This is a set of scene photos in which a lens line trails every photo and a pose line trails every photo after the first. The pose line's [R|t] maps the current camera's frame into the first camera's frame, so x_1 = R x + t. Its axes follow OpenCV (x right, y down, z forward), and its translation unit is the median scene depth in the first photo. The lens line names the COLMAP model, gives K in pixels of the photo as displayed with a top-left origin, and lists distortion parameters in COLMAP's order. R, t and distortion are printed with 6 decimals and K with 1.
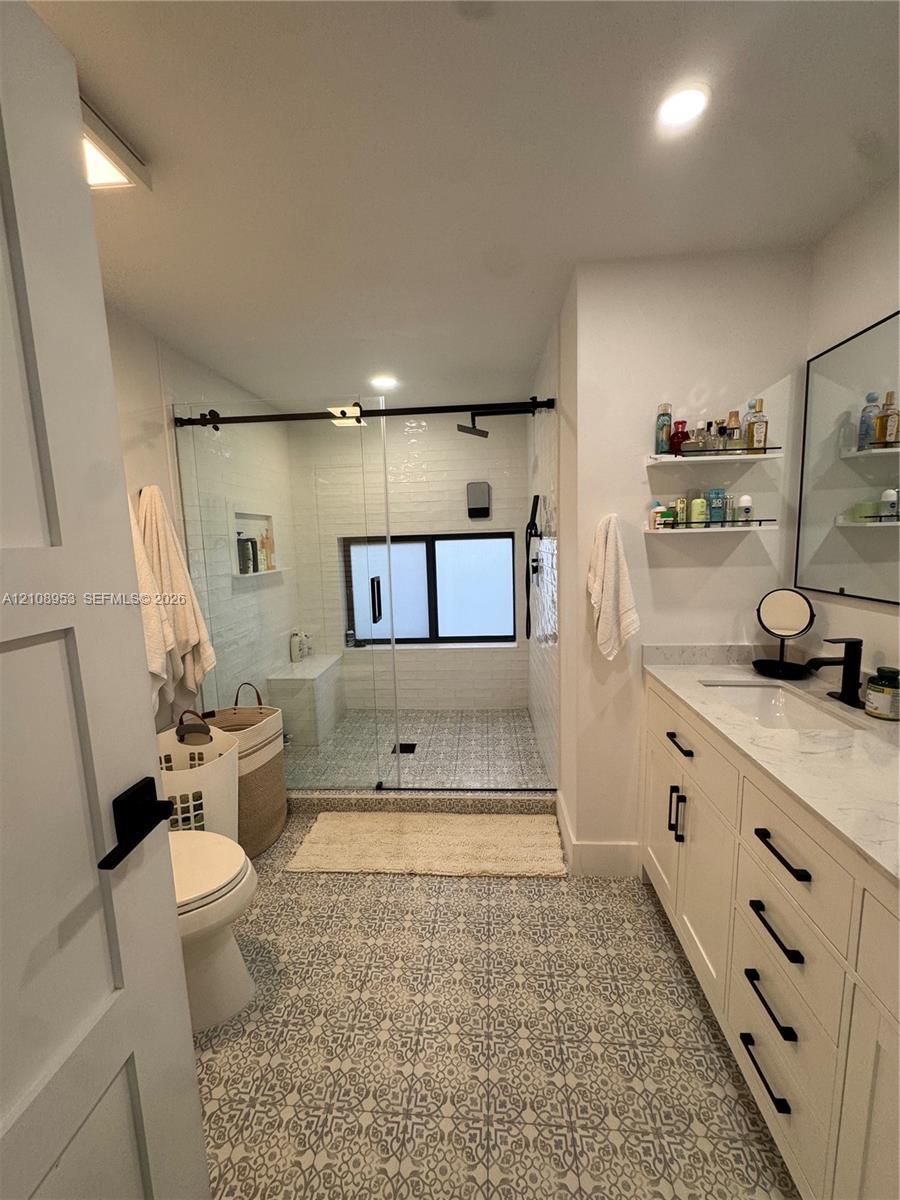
lens RADIAL K [[479.8, 0, 450.5], [0, 479.8, 602.6], [0, 0, 1]] dist [-0.008662, 0.002821]
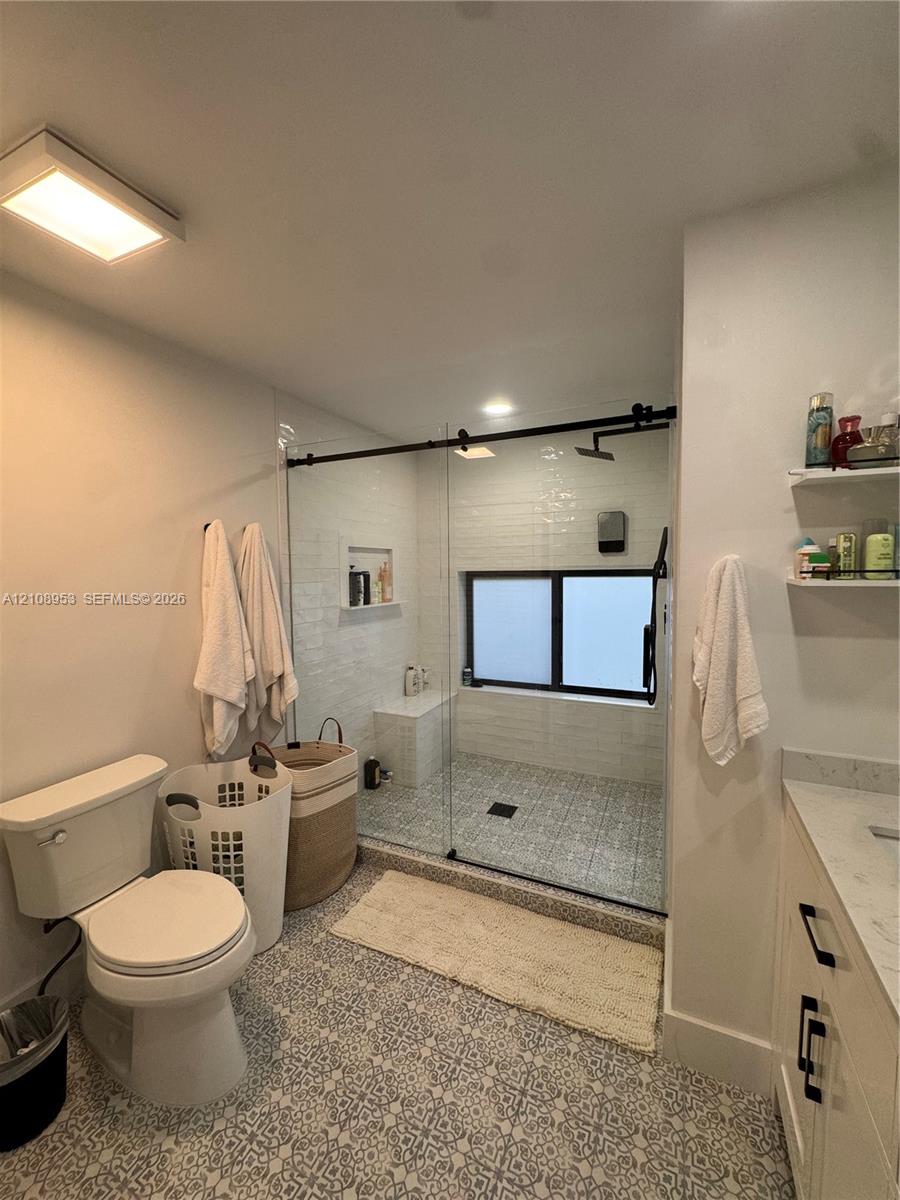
lens RADIAL K [[479.8, 0, 450.6], [0, 479.8, 601.8], [0, 0, 1]] dist [-0.008662, 0.002821]
pose [[0.932781, 0.044470, -0.357691, 0.153359], [-0.066186, 0.996619, -0.048693, -0.041188], [0.354316, 0.069094, 0.932570, 0.150983]]
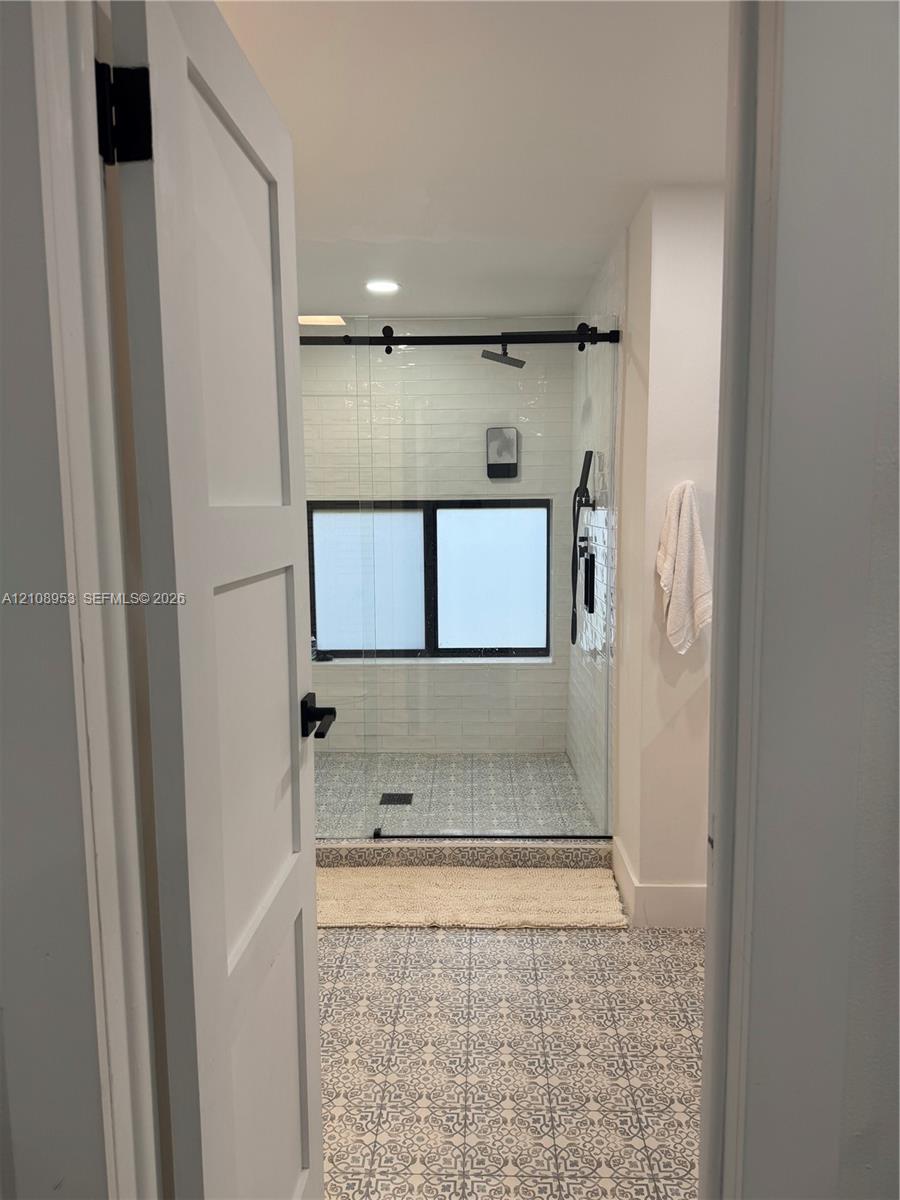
lens RADIAL K [[837.2, 0, 450.2], [0, 837.2, 604.4], [0, 0, 1]] dist [0.025354, -0.046926]
pose [[0.998803, 0.017191, 0.045800, -0.106847], [-0.016434, 0.999723, -0.016862, 0.047415], [-0.046077, 0.016089, 0.998808, -0.339183]]
